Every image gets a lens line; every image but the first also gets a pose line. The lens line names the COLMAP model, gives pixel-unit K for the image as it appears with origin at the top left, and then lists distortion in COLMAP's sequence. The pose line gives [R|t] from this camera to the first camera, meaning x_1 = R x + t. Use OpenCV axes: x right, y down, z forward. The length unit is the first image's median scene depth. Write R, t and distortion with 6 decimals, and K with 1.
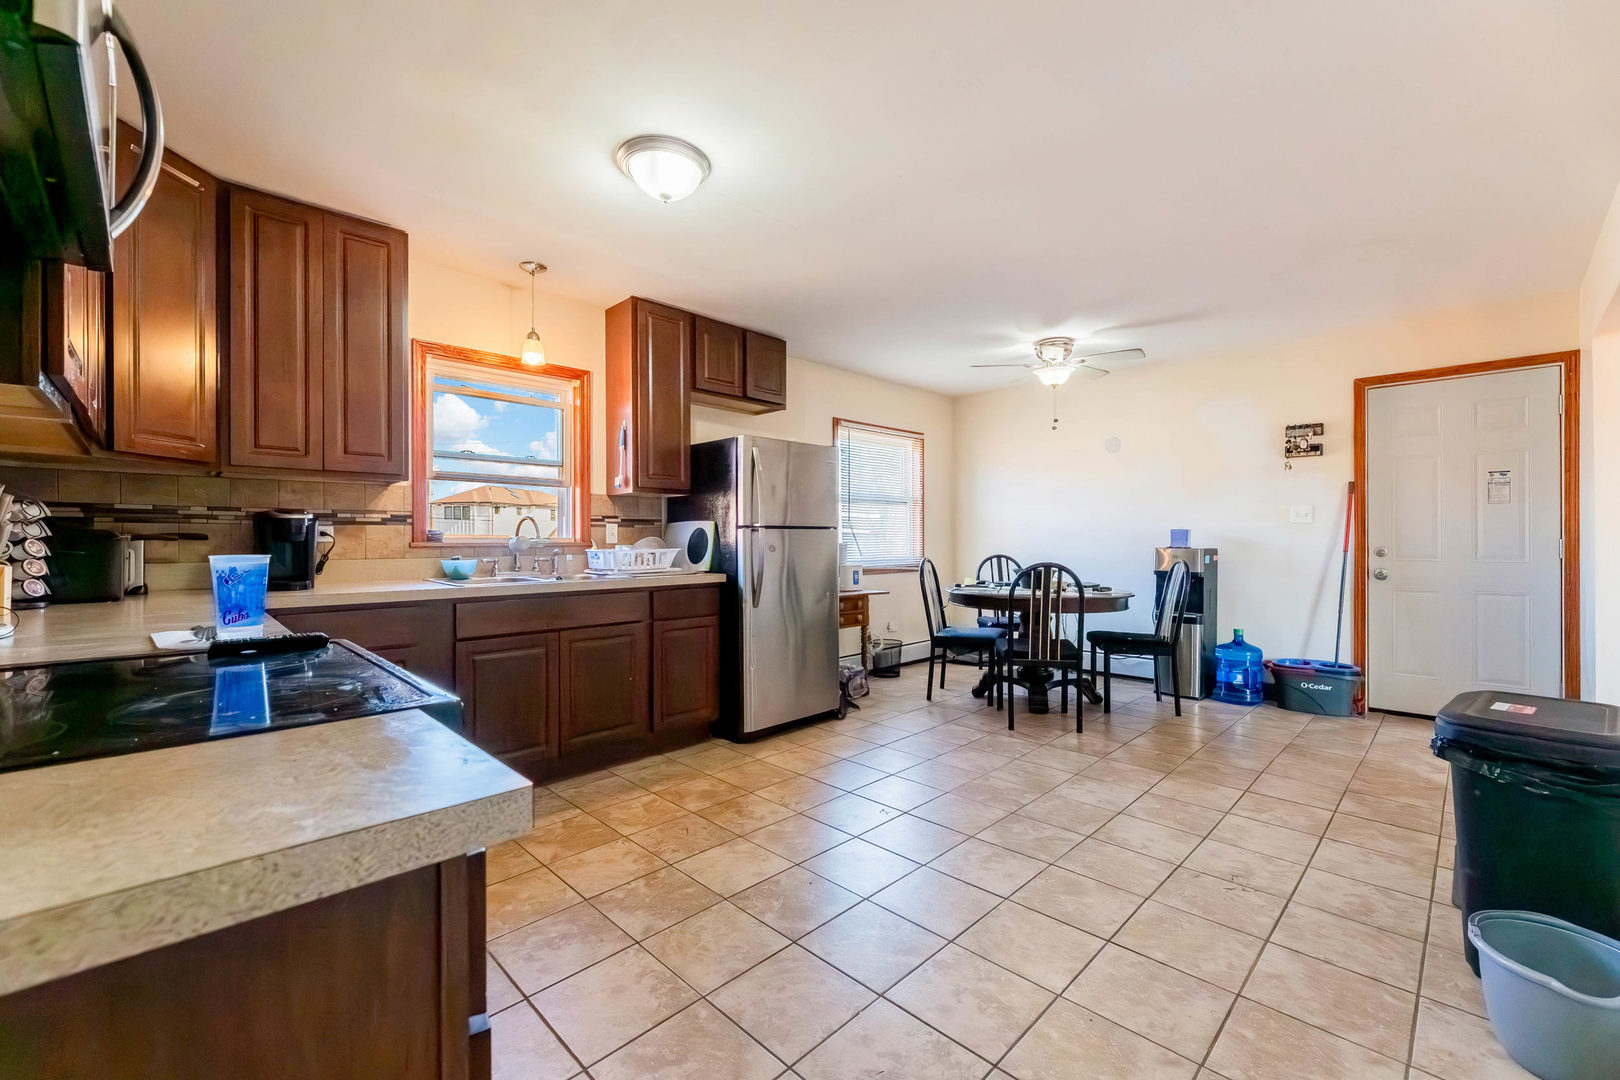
lens RADIAL K [[662.8, 0, 803.0], [0, 662.8, 539.4], [0, 0, 1]] dist [-0.001897, -0.000307]
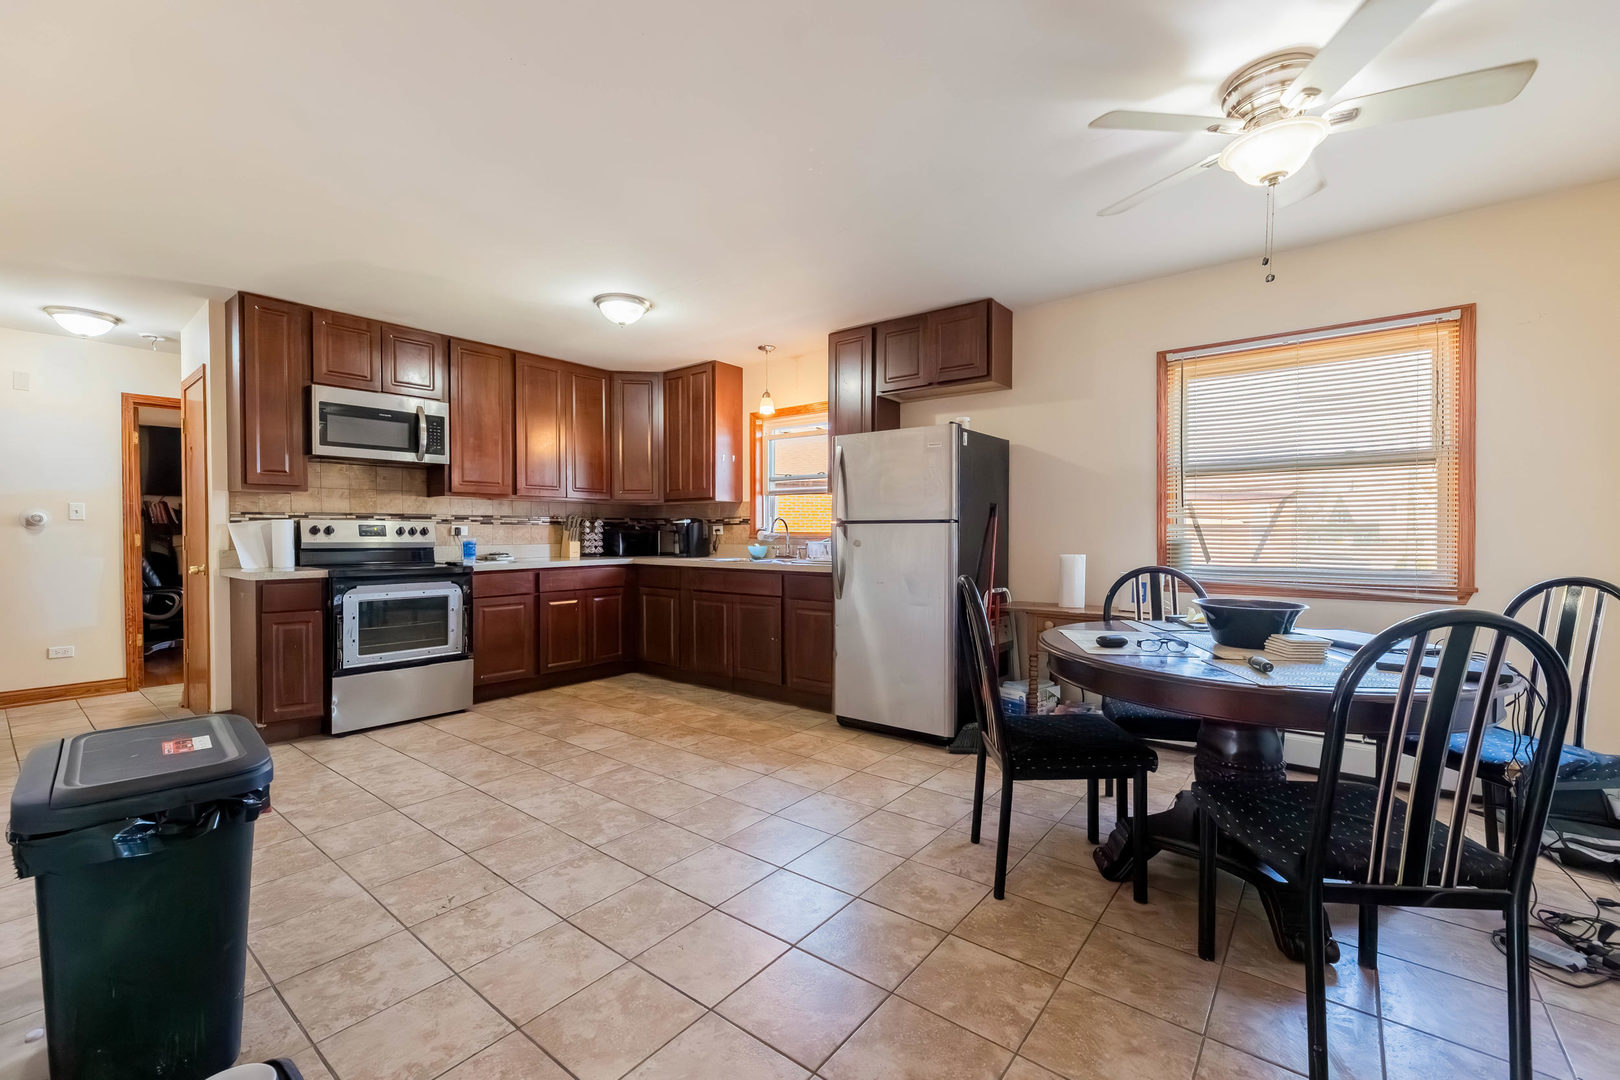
lens RADIAL K [[668.7, 0, 803.5], [0, 668.7, 541.7], [0, 0, 1]] dist [0.000396, 0.000151]
pose [[0.123658, 0.017156, -0.992177, 1.267184], [-0.002357, 0.999853, 0.016995, -0.008899], [0.992322, 0.000237, 0.123680, 1.055215]]
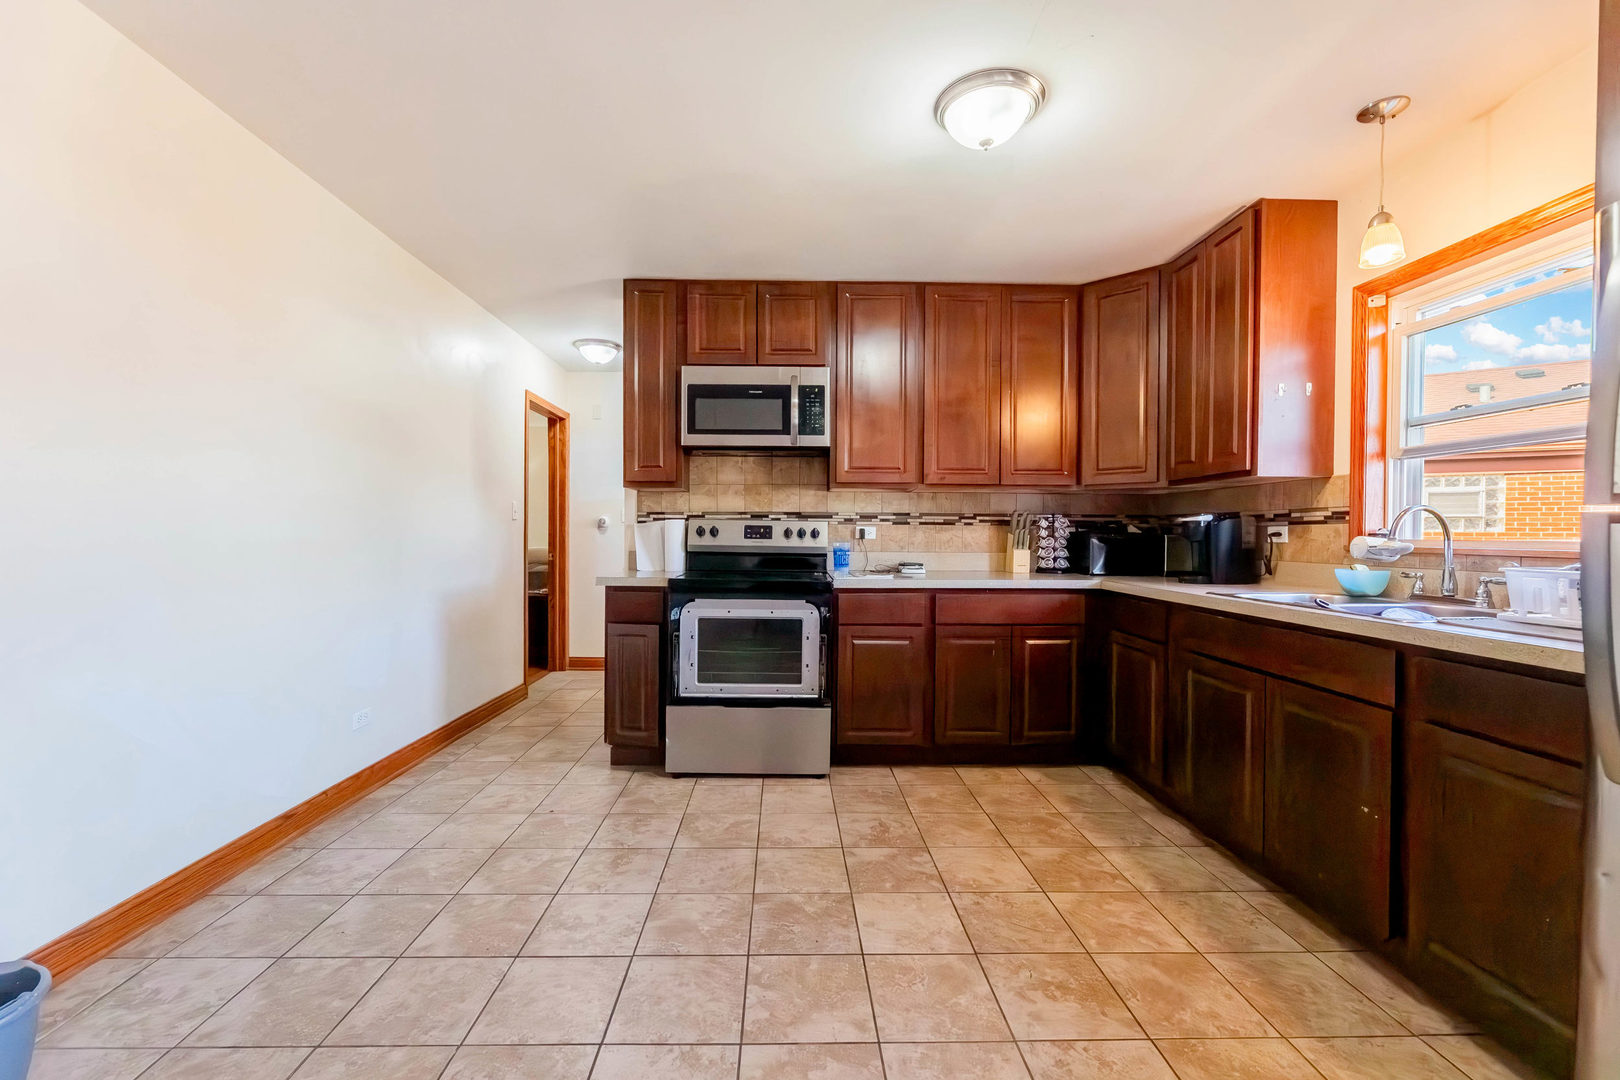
lens RADIAL K [[662.8, 0, 803.0], [0, 662.8, 539.4], [0, 0, 1]] dist [-0.001897, -0.000307]
pose [[-0.680048, 0.003598, -0.733159, 0.502530], [-0.007682, 0.999898, 0.012033, -0.007684], [0.733127, 0.013816, -0.679951, 1.209398]]
